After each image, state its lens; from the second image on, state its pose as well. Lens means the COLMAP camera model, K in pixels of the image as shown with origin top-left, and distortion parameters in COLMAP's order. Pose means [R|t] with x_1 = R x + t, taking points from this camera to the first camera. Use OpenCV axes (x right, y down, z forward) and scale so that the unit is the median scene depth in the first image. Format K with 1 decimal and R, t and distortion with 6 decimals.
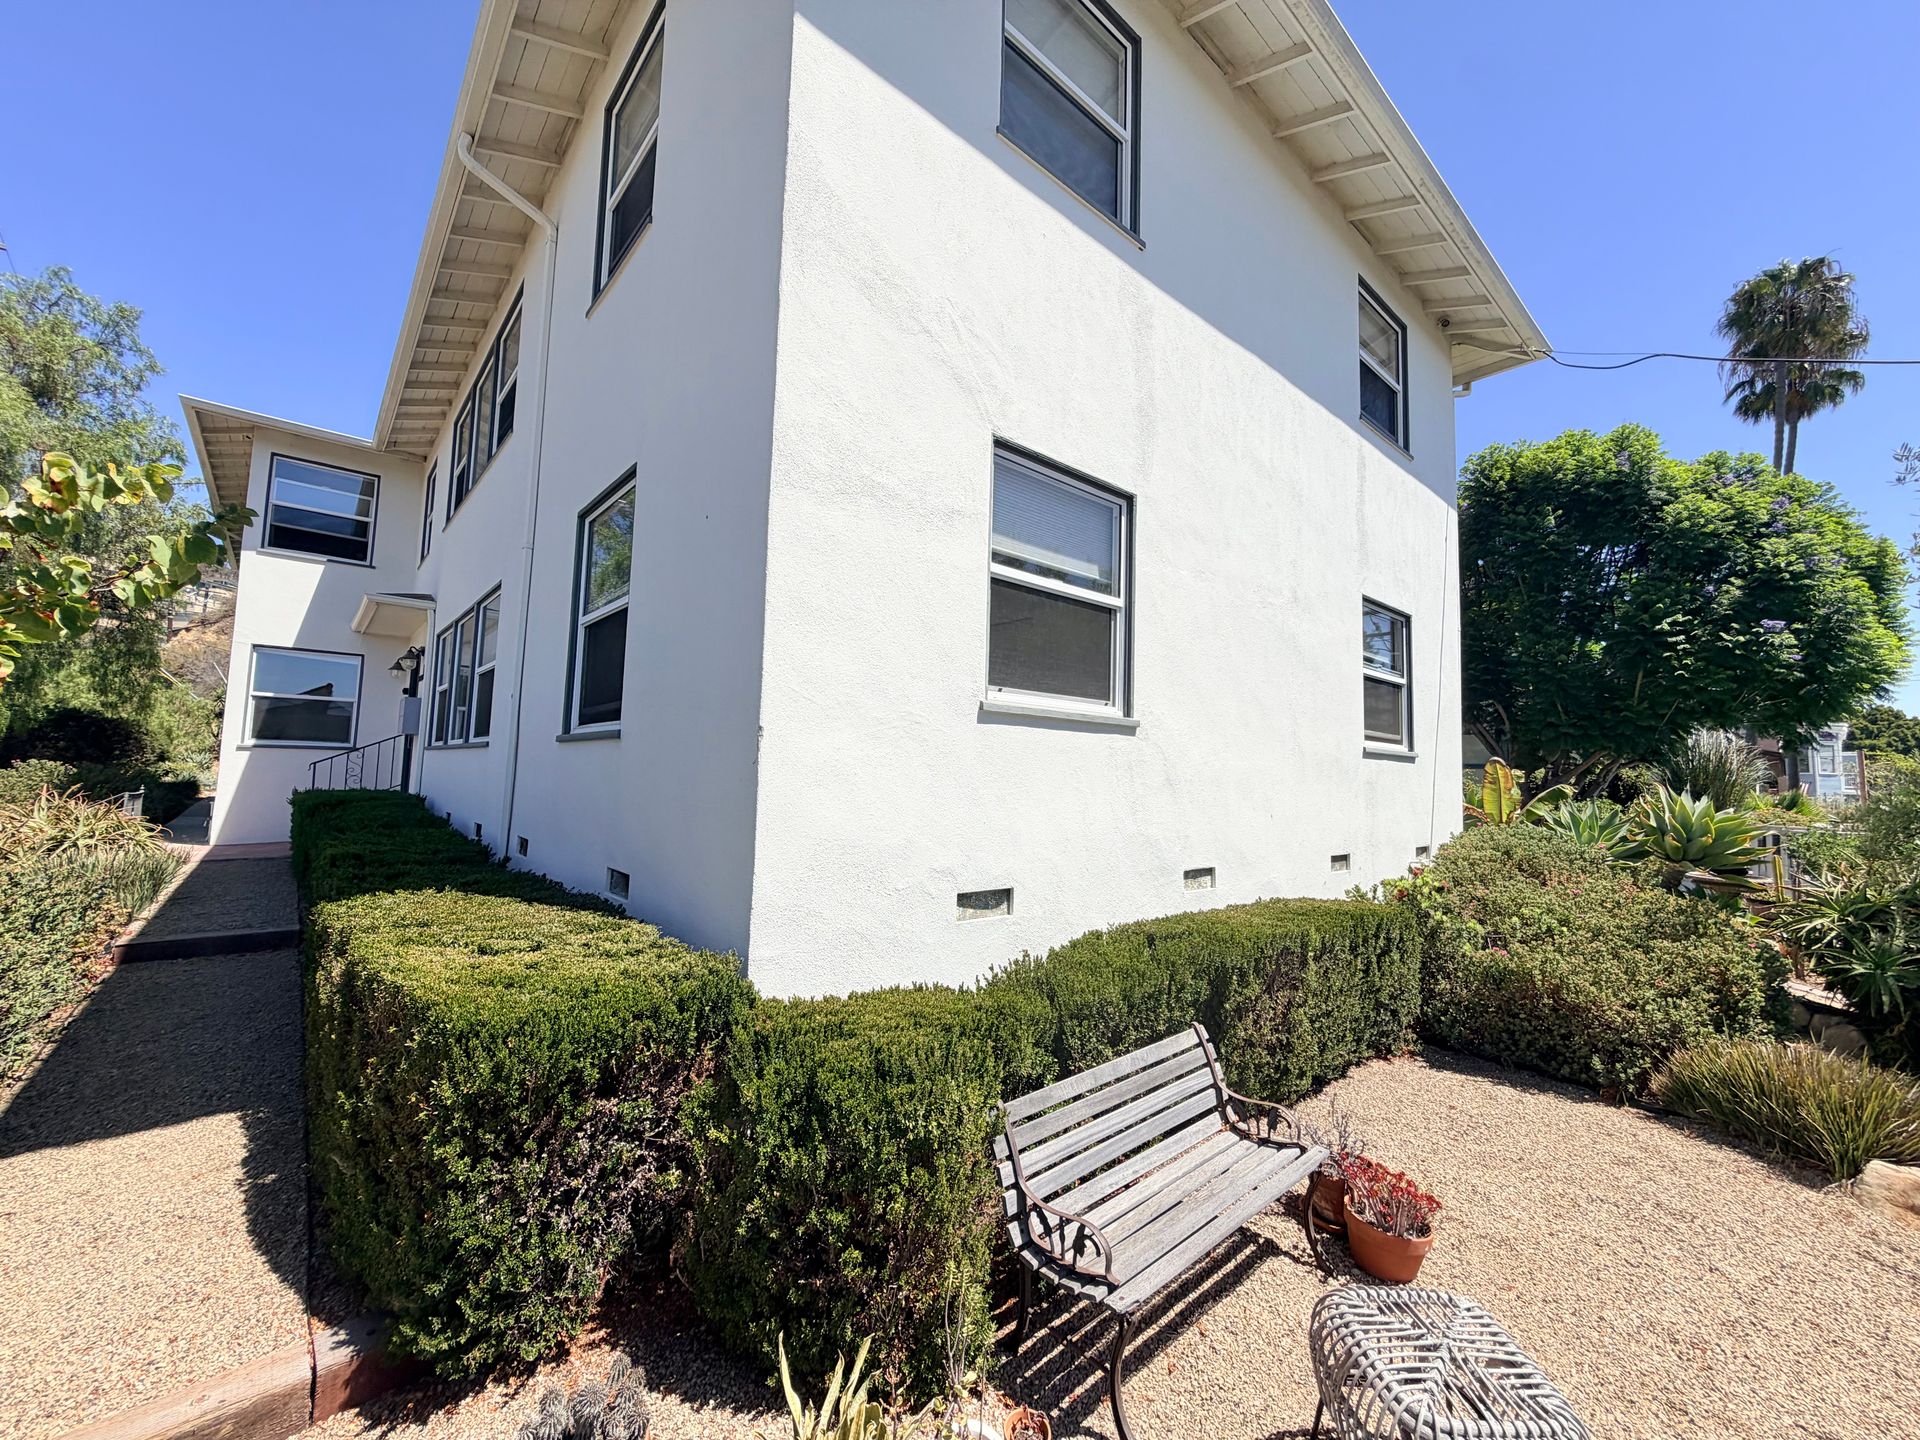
lens RADIAL K [[767.0, 0, 952.5], [0, 767.0, 718.8], [0, 0, 1]] dist [0.000550, 0.000330]
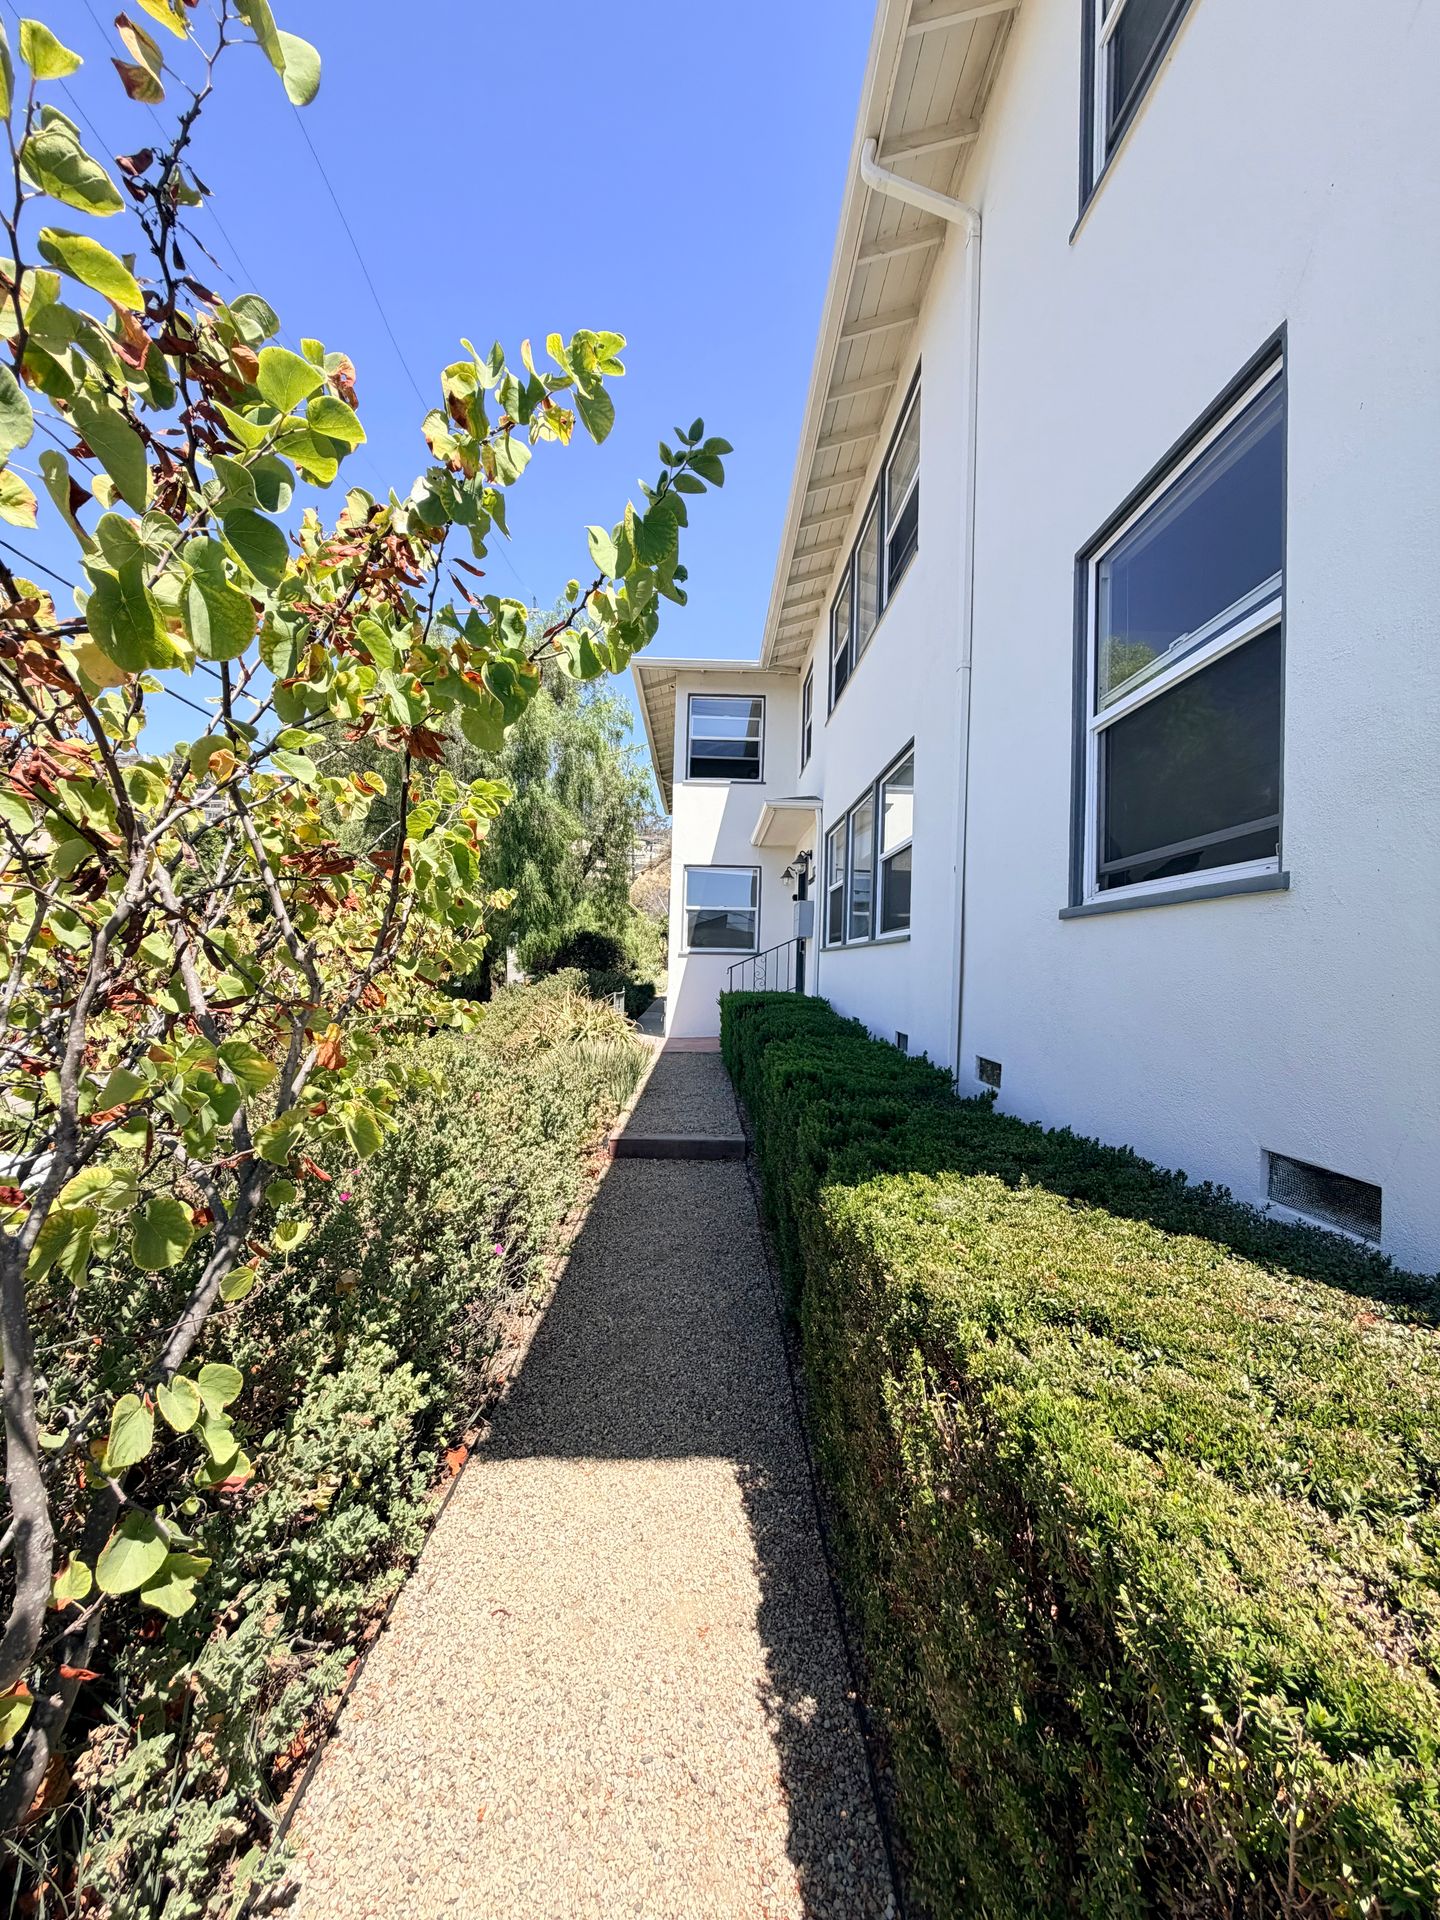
lens RADIAL K [[767.0, 0, 721.2], [0, 767.0, 951.3], [0, 0, 1]] dist [0.000550, 0.000330]
pose [[0.773410, -0.025154, -0.633407, -0.187410], [0.047316, 0.998716, 0.018112, 0.018020], [0.632138, -0.043979, 0.773607, 0.183575]]
